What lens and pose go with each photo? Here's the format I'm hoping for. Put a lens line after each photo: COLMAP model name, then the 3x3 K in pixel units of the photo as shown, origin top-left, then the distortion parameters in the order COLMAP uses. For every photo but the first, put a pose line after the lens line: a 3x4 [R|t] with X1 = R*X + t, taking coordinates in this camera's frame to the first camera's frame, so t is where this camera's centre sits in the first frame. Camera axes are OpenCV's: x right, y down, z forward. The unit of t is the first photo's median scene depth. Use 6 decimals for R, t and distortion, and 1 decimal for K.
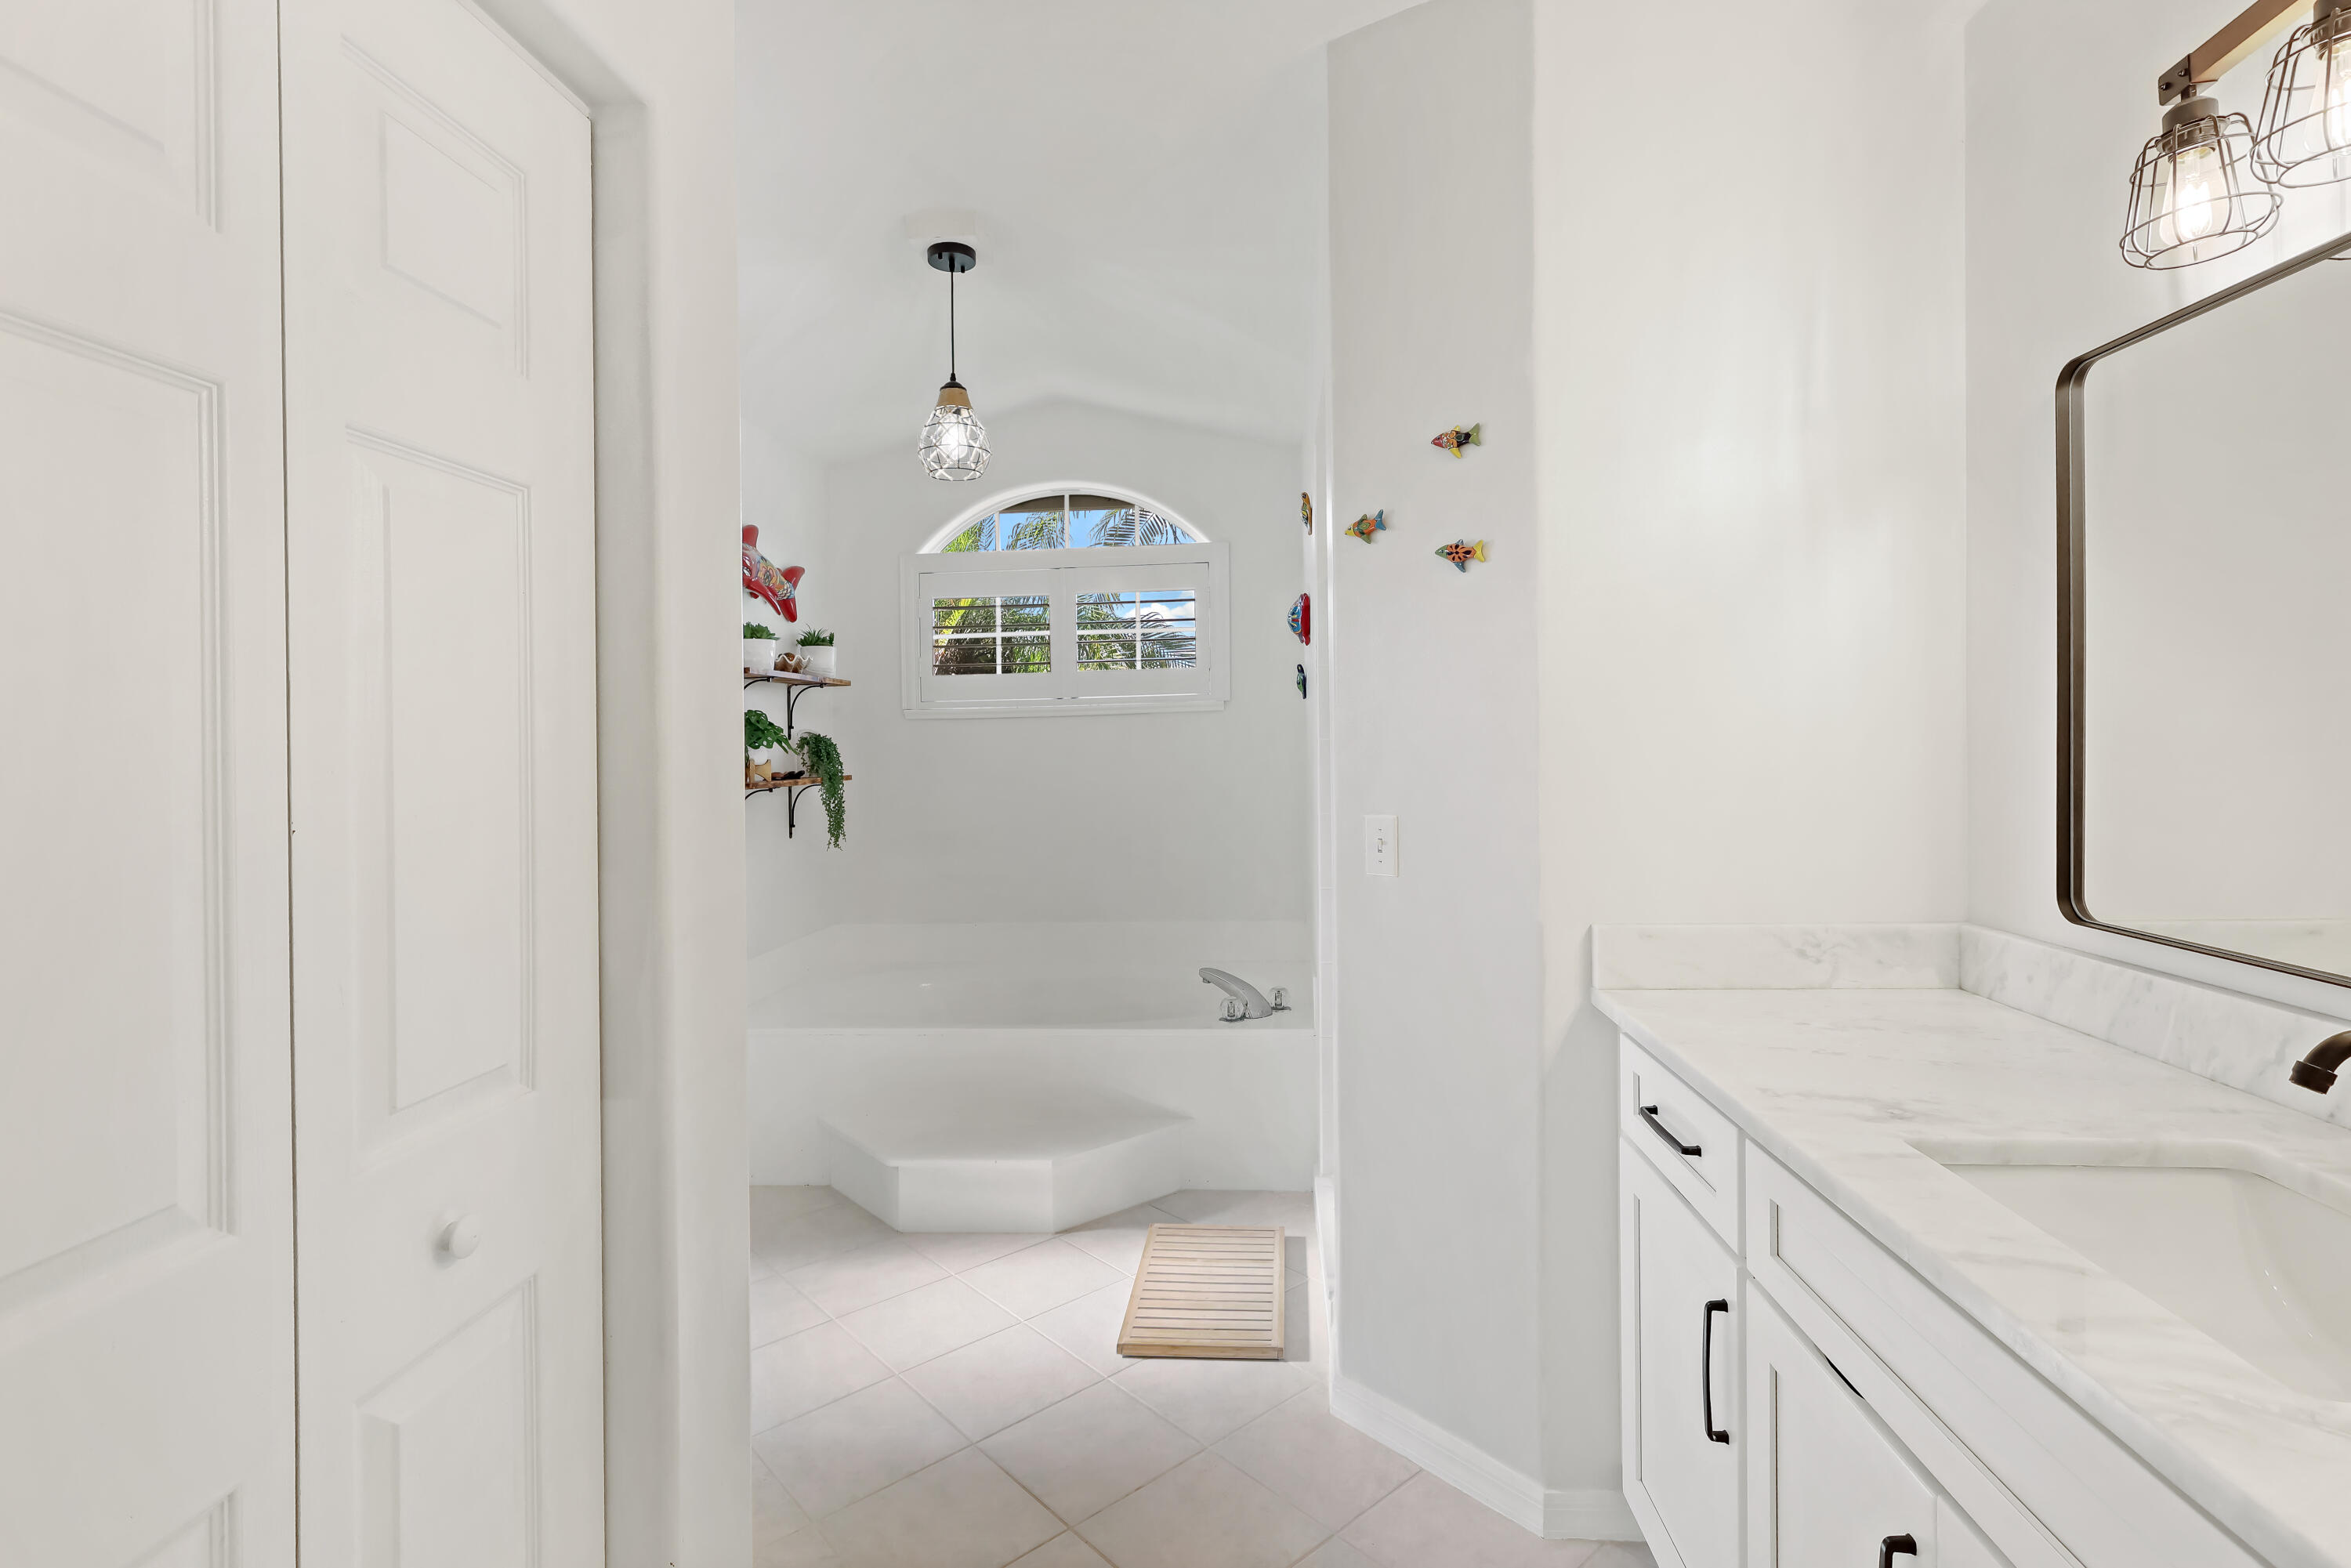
lens RADIAL K [[1137.8, 0, 1175.7], [0, 1137.8, 728.5], [0, 0, 1]] dist [-0.002685, 0.000093]
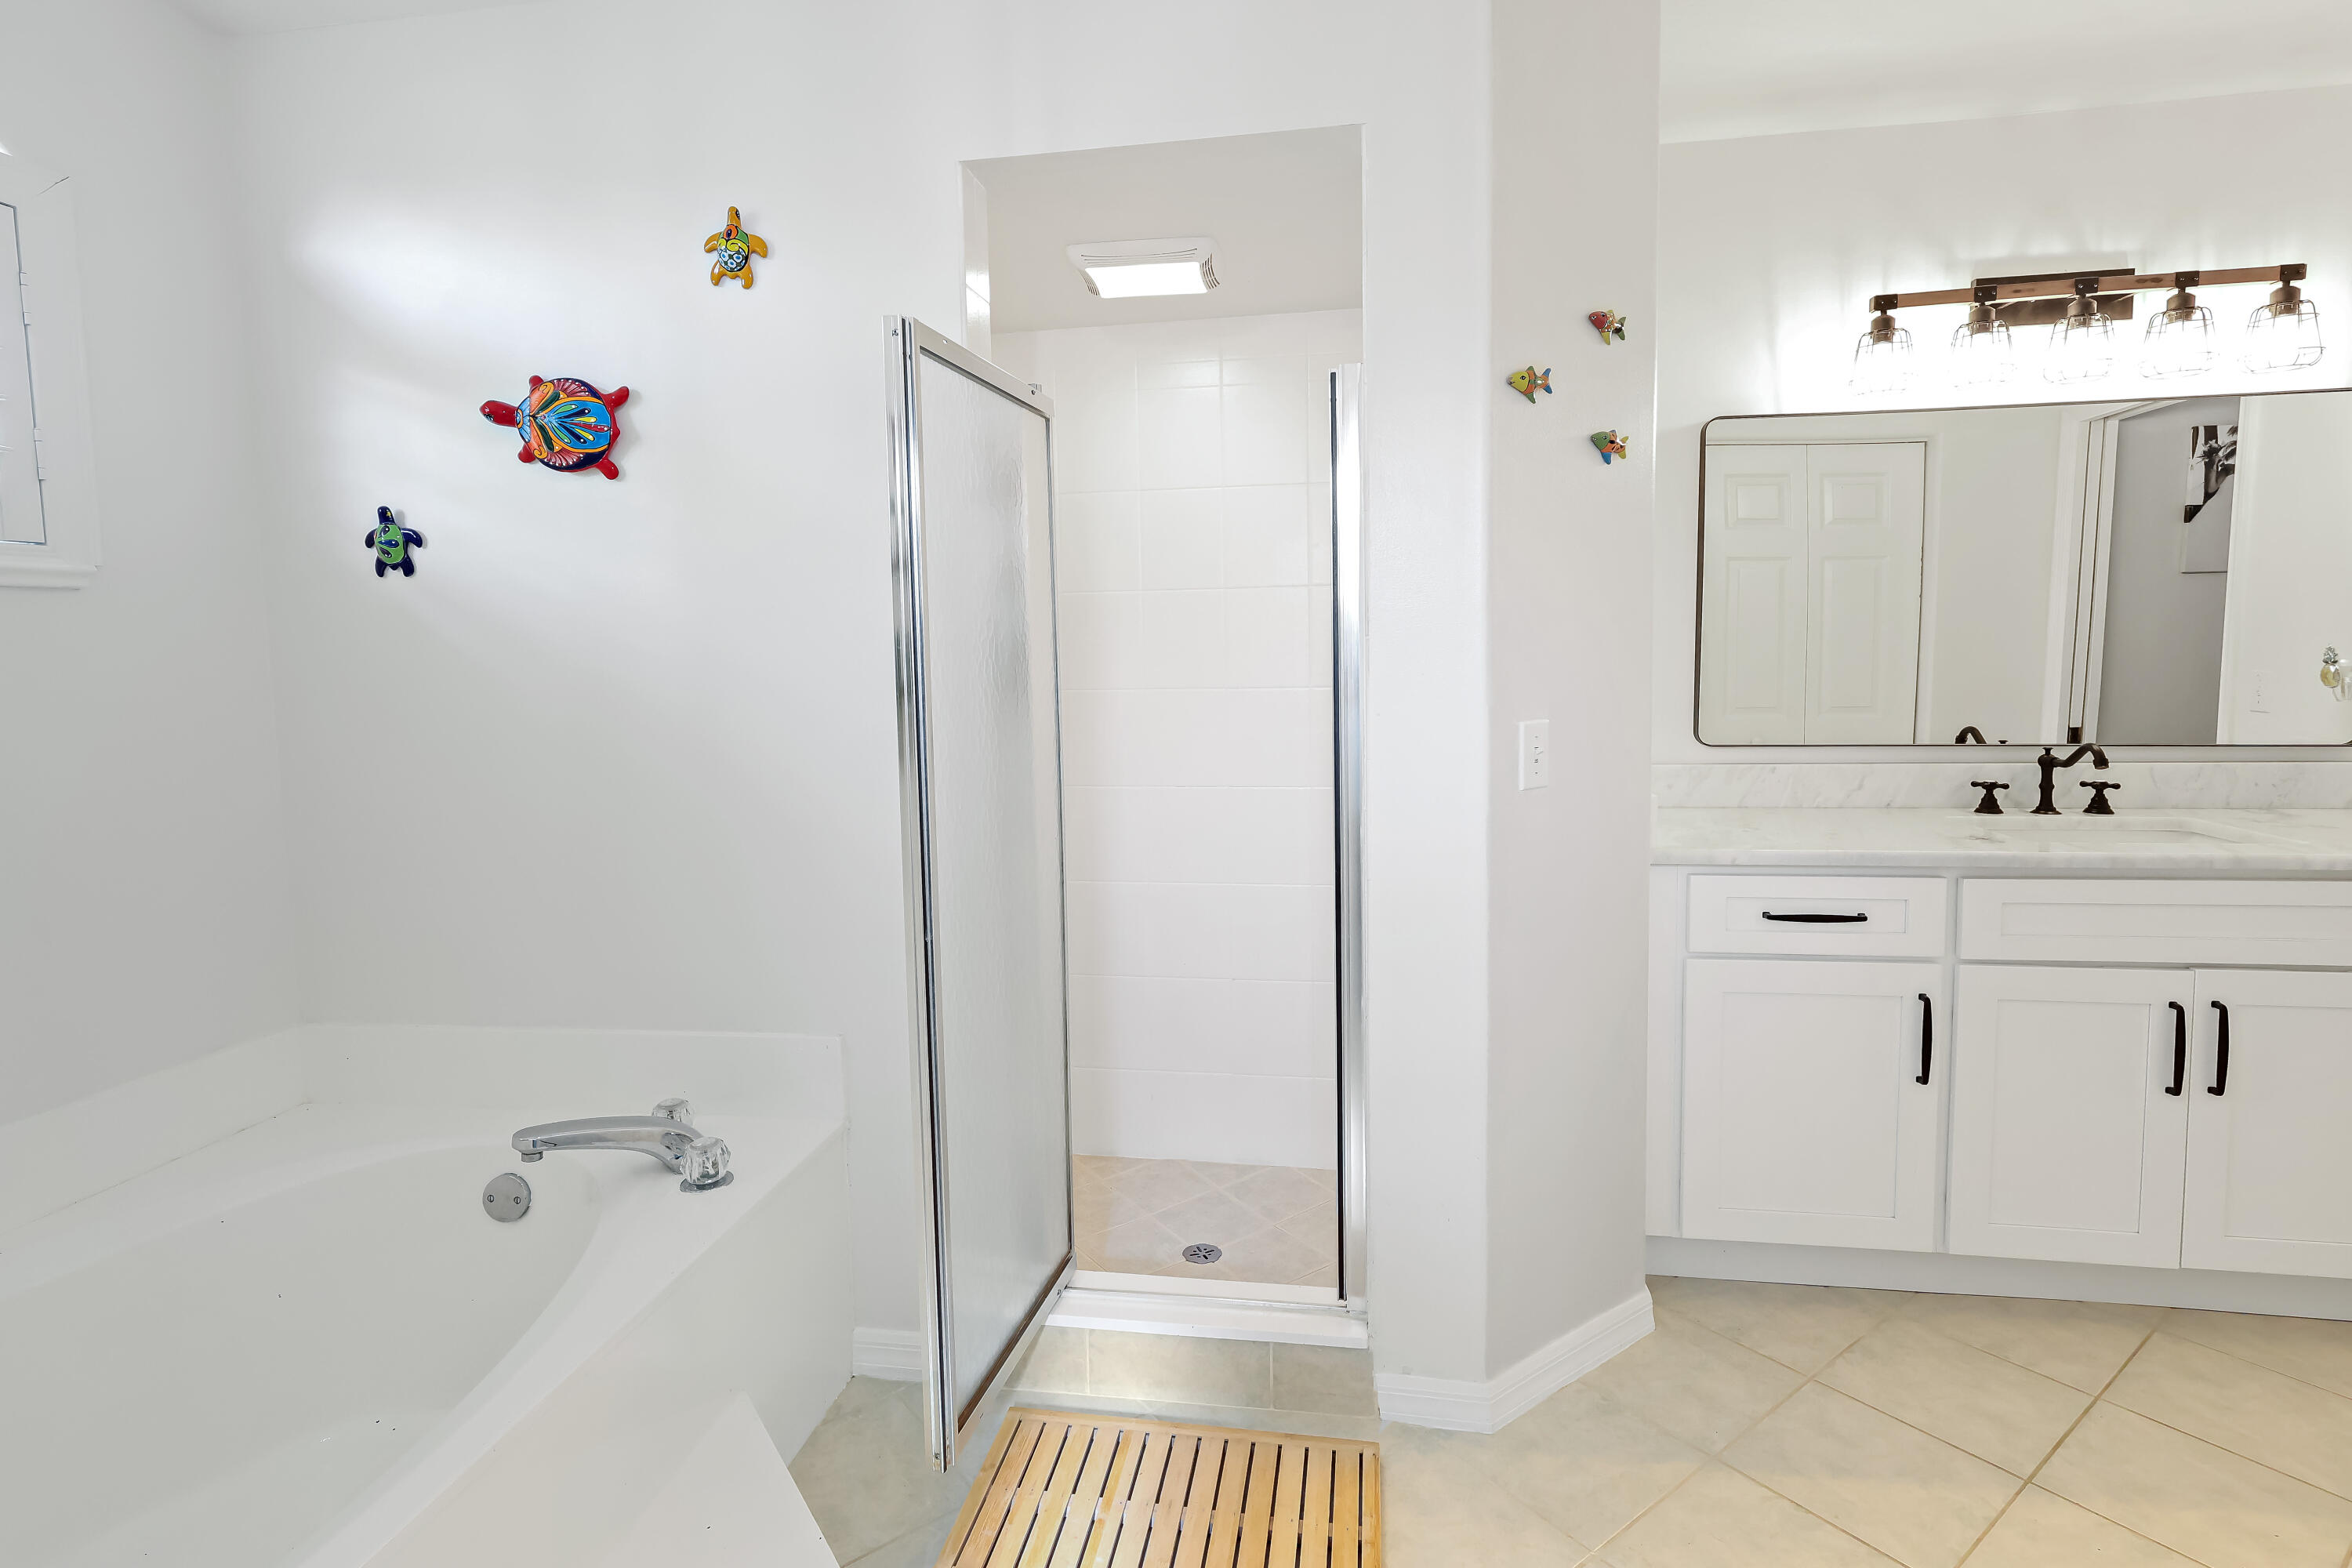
lens RADIAL K [[1138.3, 0, 1176.2], [0, 1138.3, 728.4], [0, 0, 1]] dist [-0.002685, 0.000093]
pose [[0.072082, -0.052665, 0.996007, -0.942705], [0.001071, 0.998609, 0.052725, 0.048152], [-0.997398, -0.002734, 0.072038, 1.596807]]
